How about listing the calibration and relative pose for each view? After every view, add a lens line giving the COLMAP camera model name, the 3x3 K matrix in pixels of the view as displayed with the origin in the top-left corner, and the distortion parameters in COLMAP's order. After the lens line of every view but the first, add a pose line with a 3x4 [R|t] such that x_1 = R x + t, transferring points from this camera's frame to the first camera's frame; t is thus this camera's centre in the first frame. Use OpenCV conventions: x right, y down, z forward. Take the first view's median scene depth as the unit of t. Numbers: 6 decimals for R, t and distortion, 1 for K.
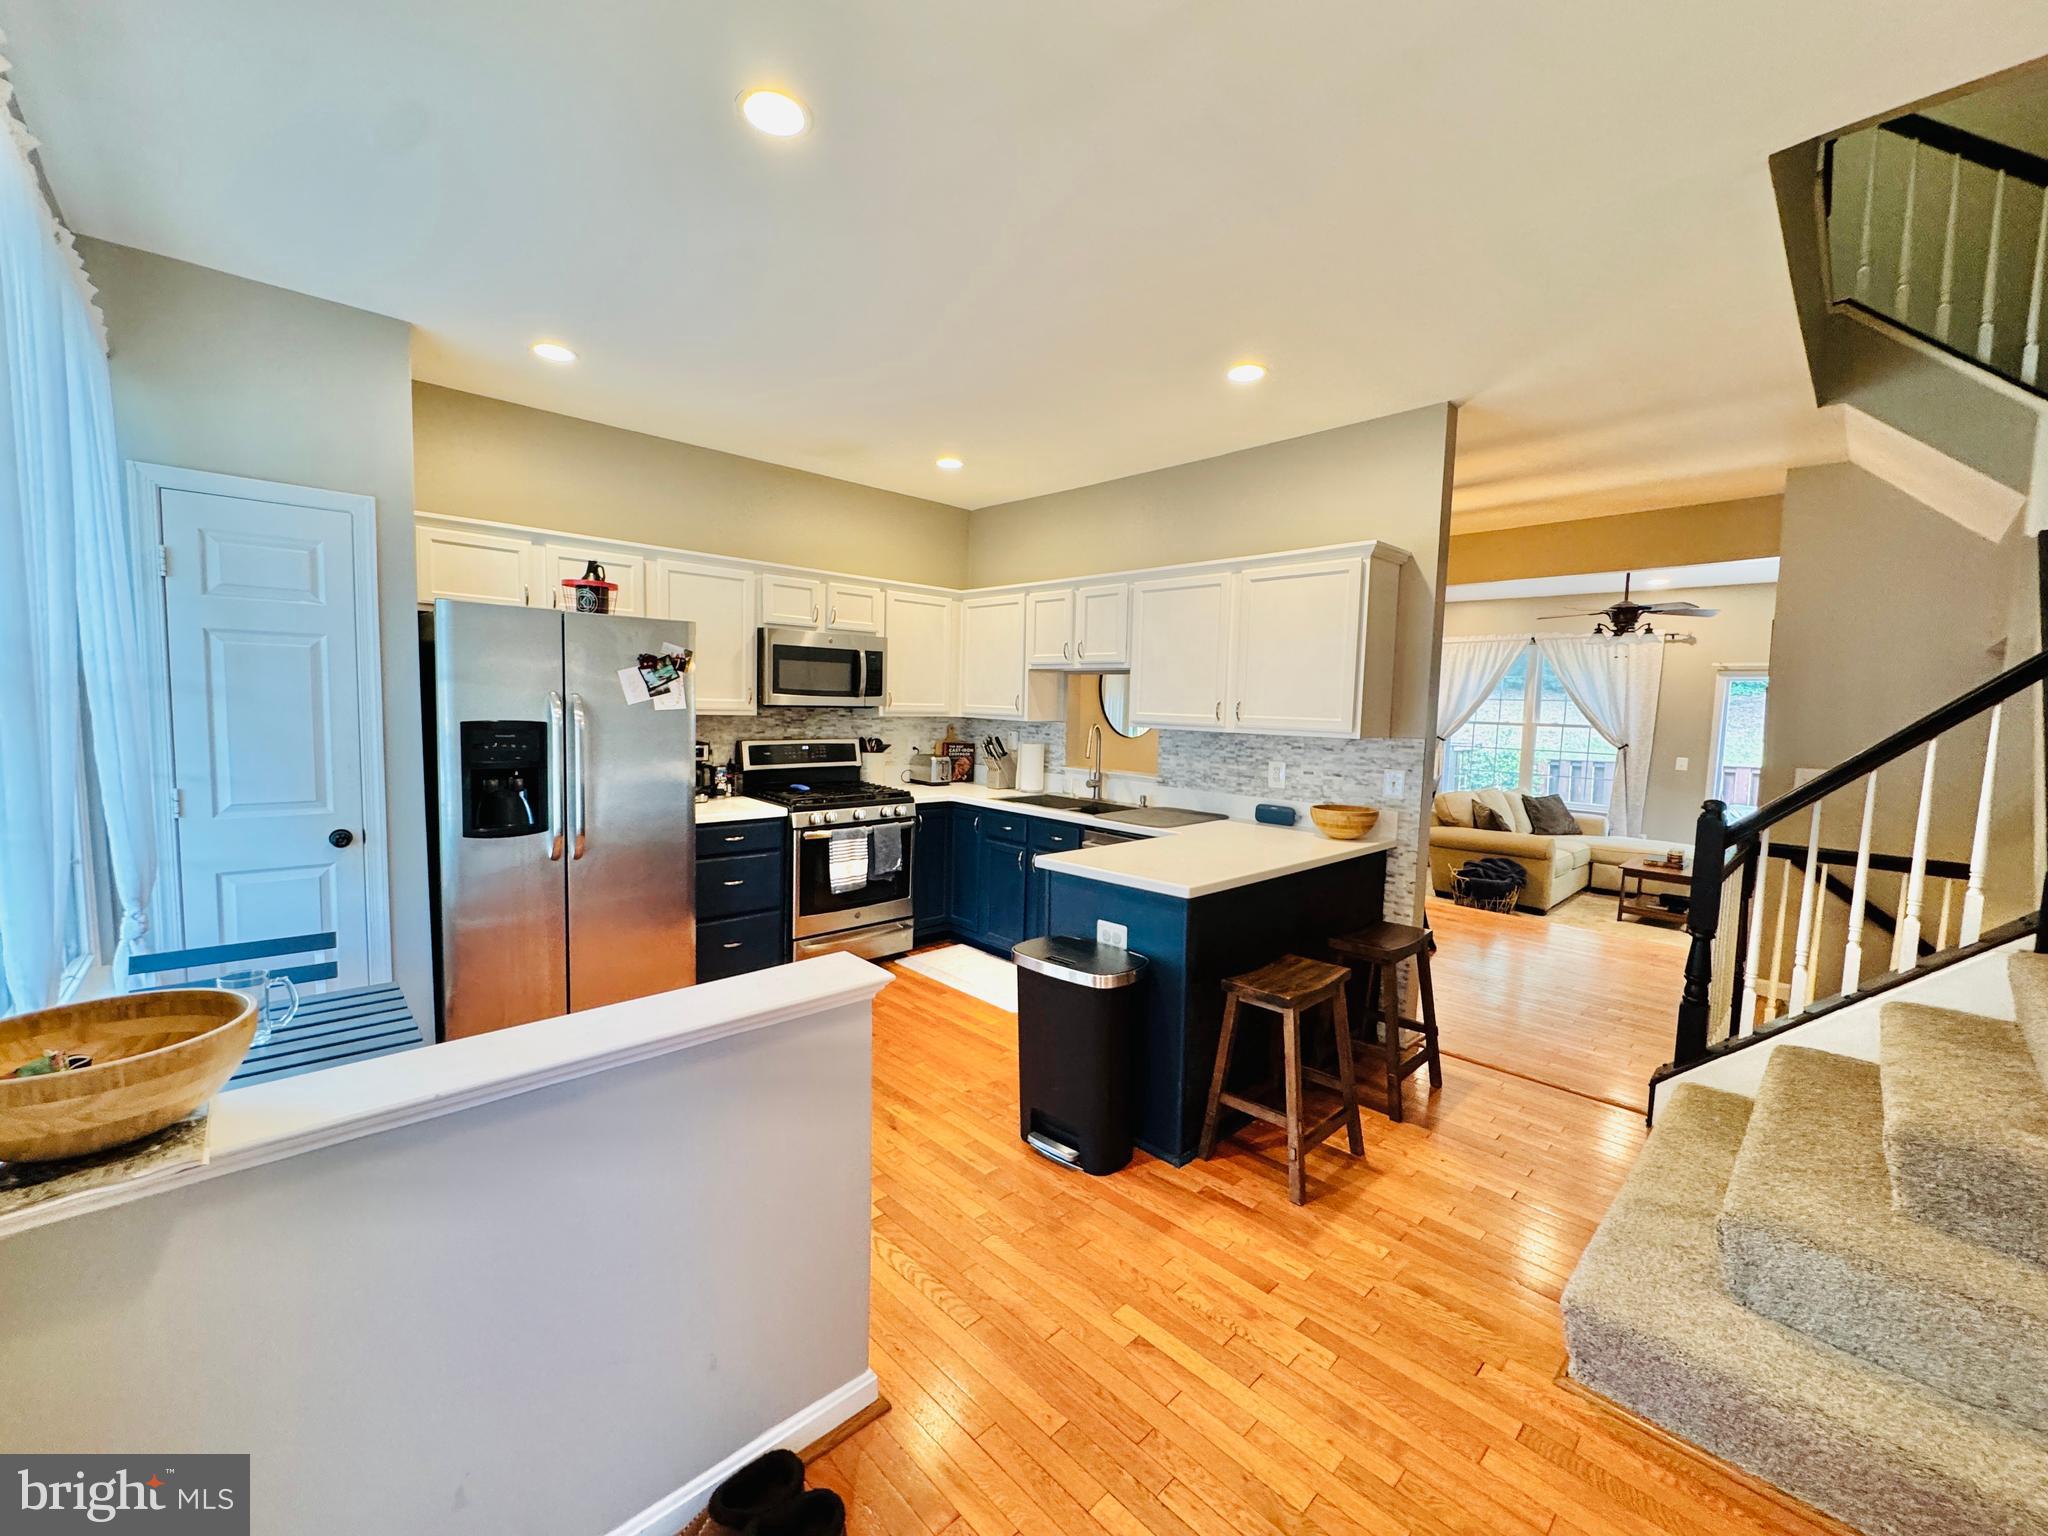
lens RADIAL K [[816.1, 0, 1022.6], [0, 816.1, 765.5], [0, 0, 1]] dist [-0.002691, 0.000552]
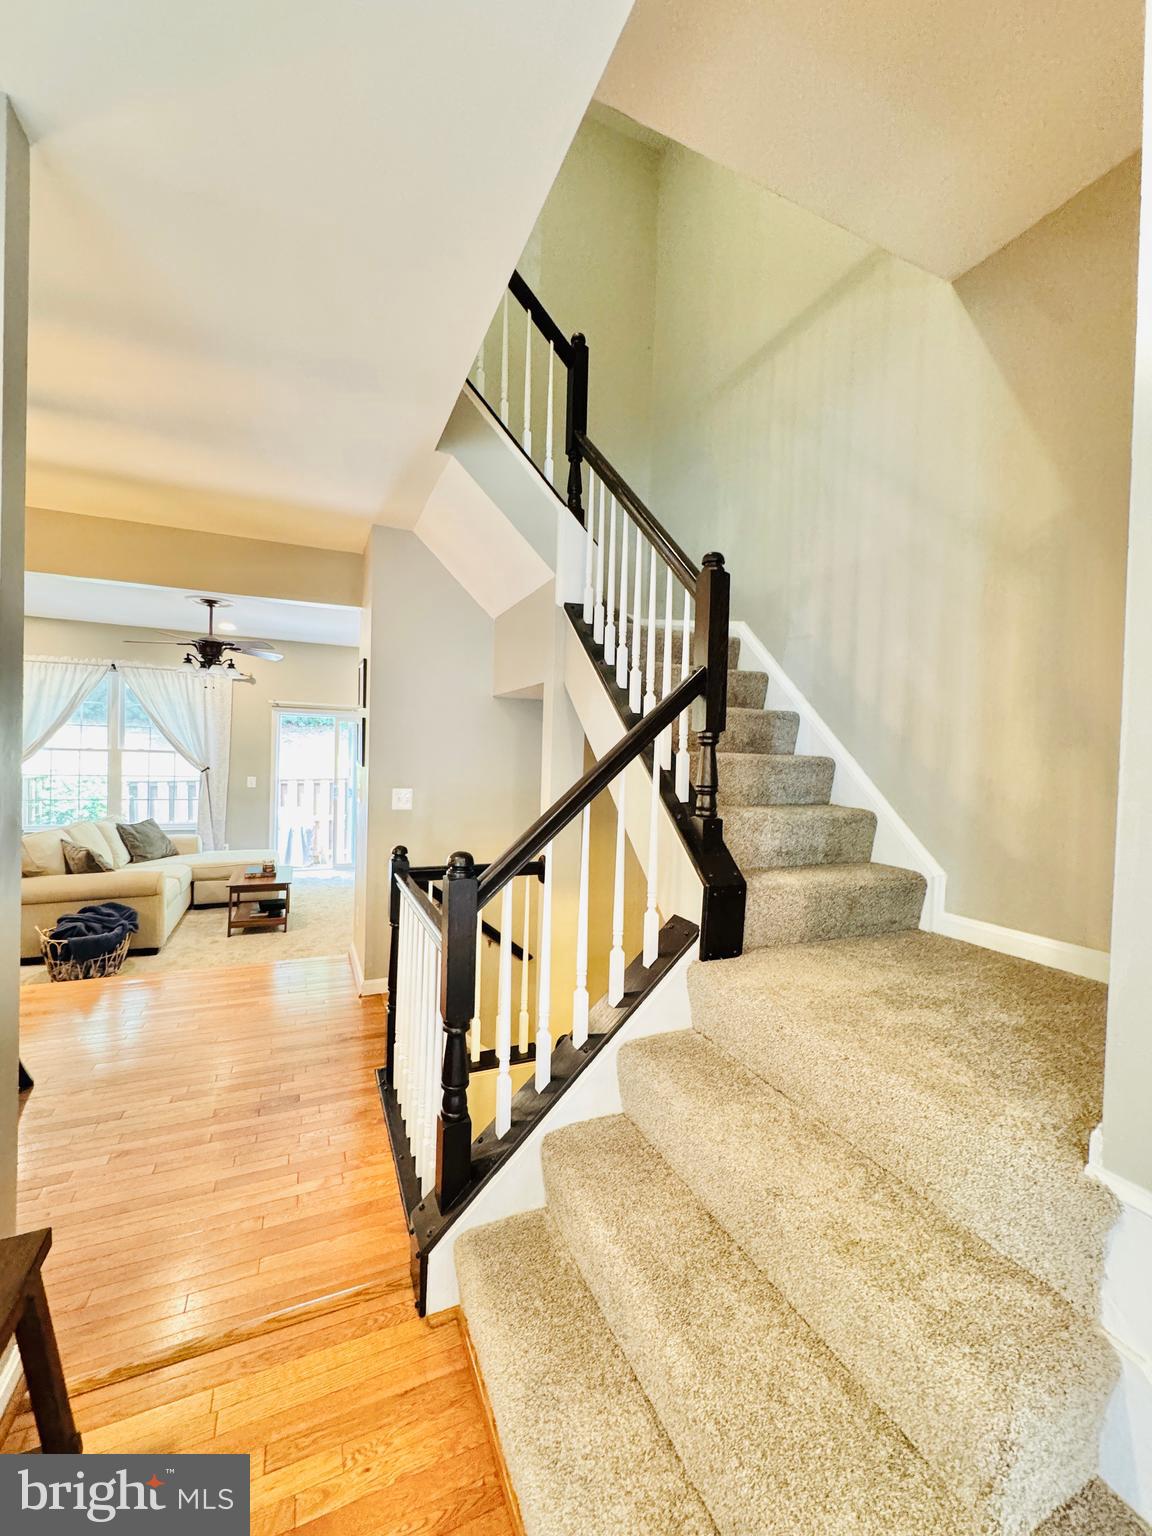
lens RADIAL K [[612.1, 0, 576.0], [0, 612.1, 768.0], [0, 0, 1]] dist [-0.002691, 0.000552]
pose [[0.336833, -0.038200, 0.940789, 0.214227], [0.054778, 0.998279, 0.020922, -0.027959], [-0.939970, 0.044487, 0.338346, 0.437733]]
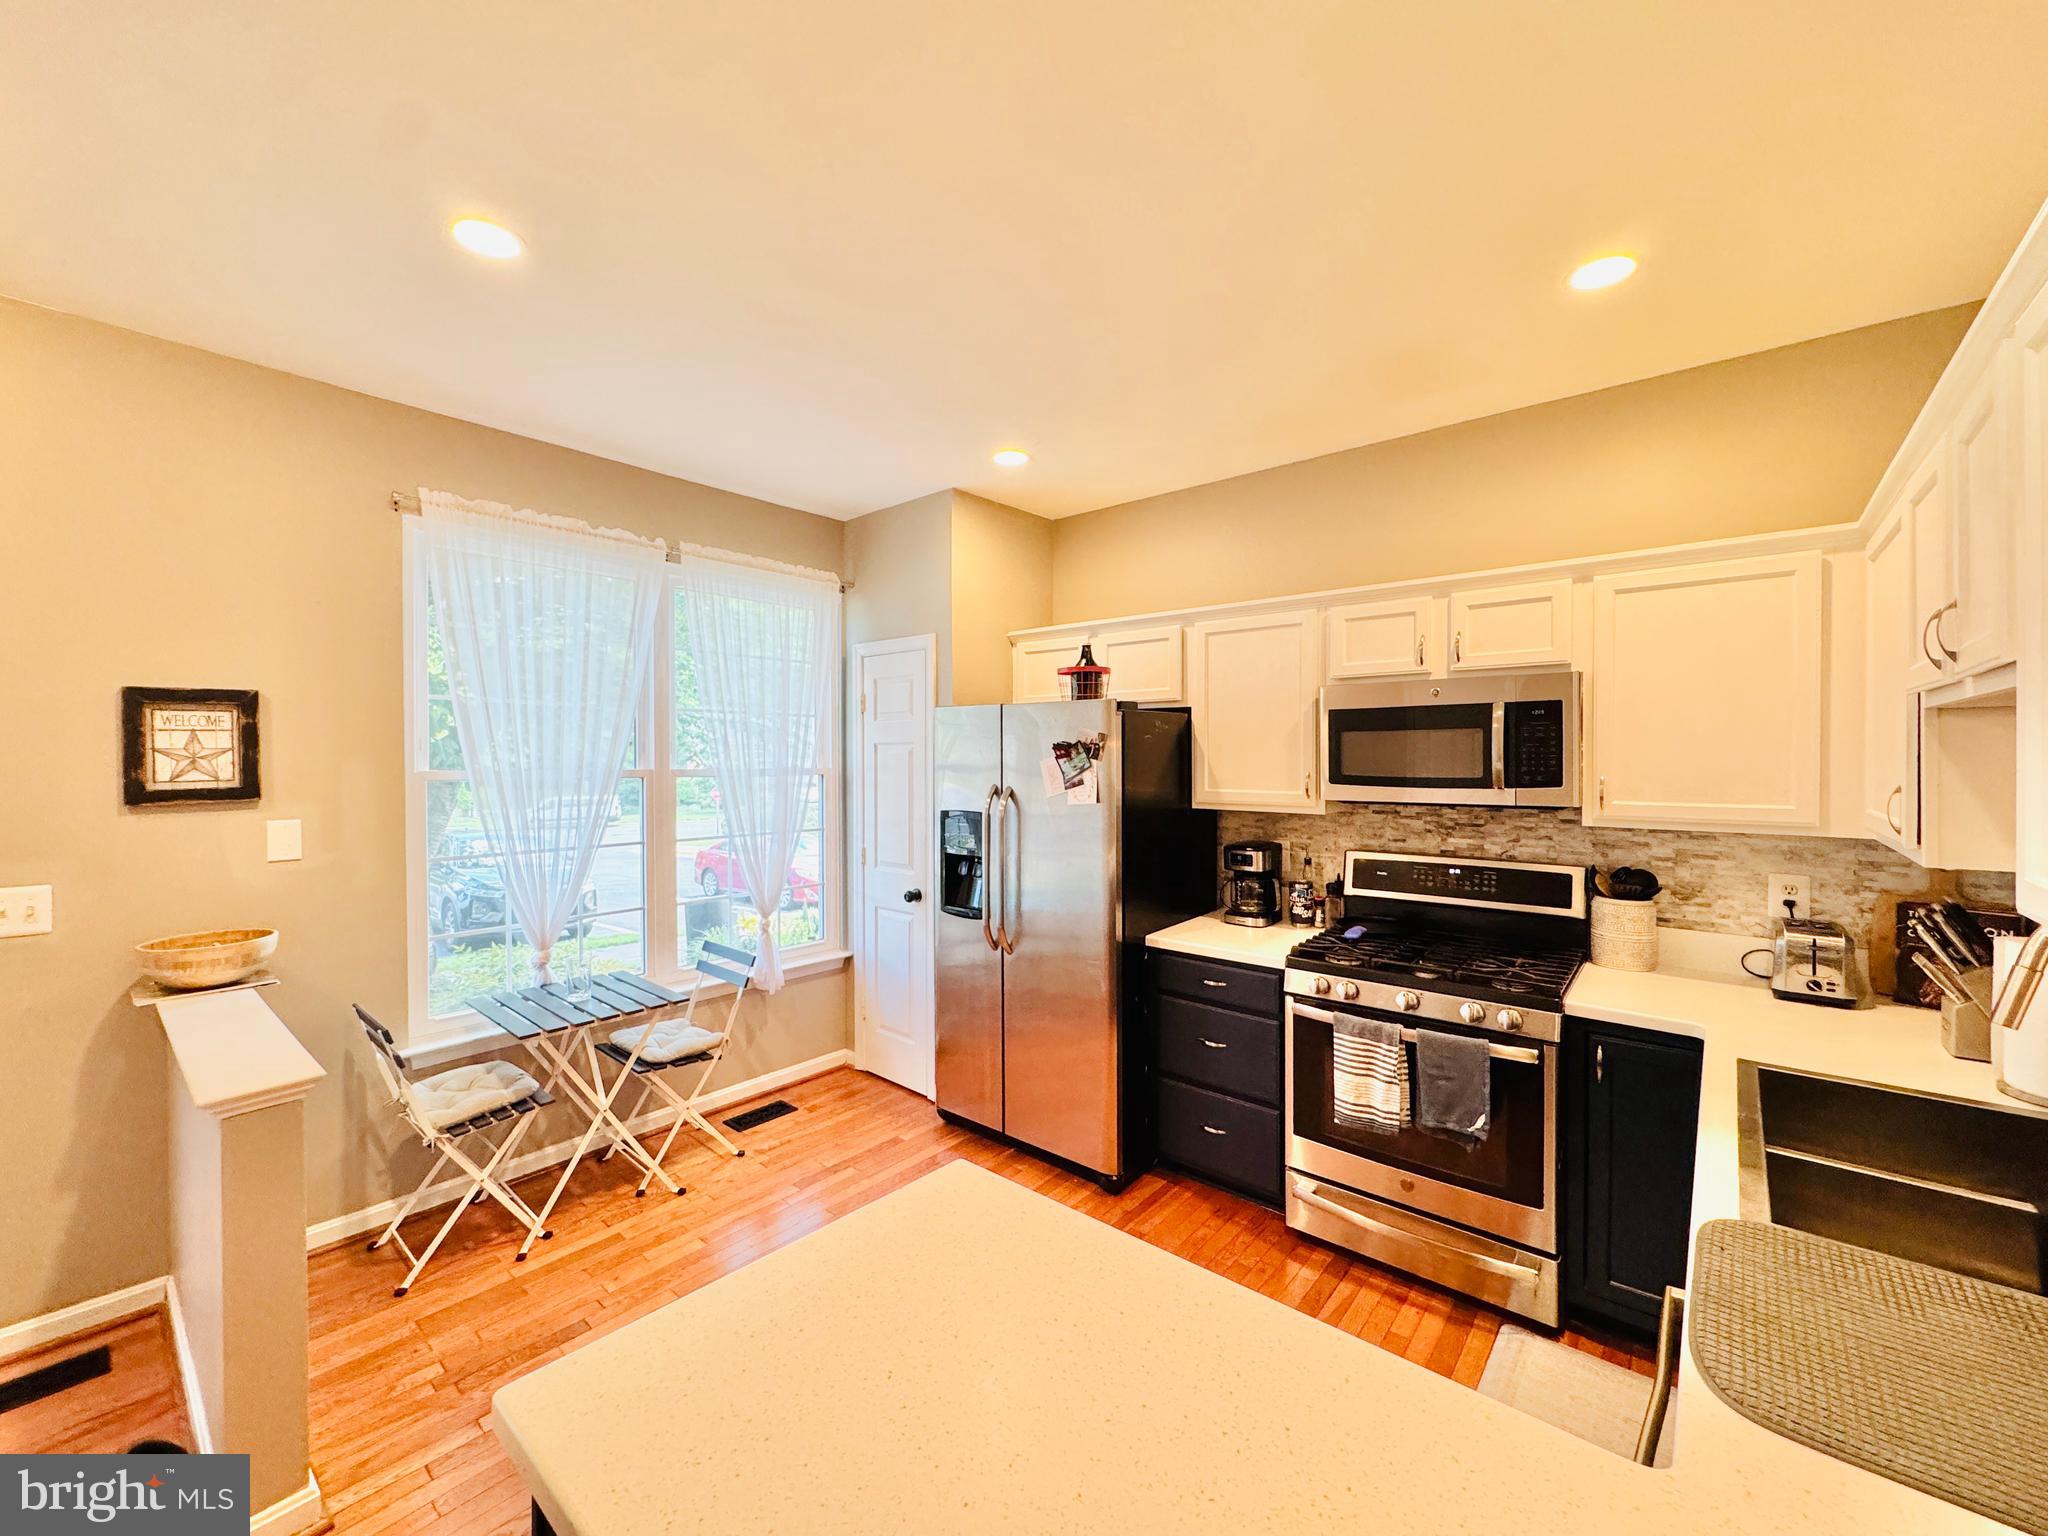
lens RADIAL K [[816.1, 0, 1022.6], [0, 816.1, 765.5], [0, 0, 1]] dist [-0.002691, 0.000552]
pose [[0.104699, -0.016384, -0.994369, 0.317016], [-0.075748, 0.996828, -0.024400, -0.064652], [0.991615, 0.077877, 0.103126, 0.654311]]
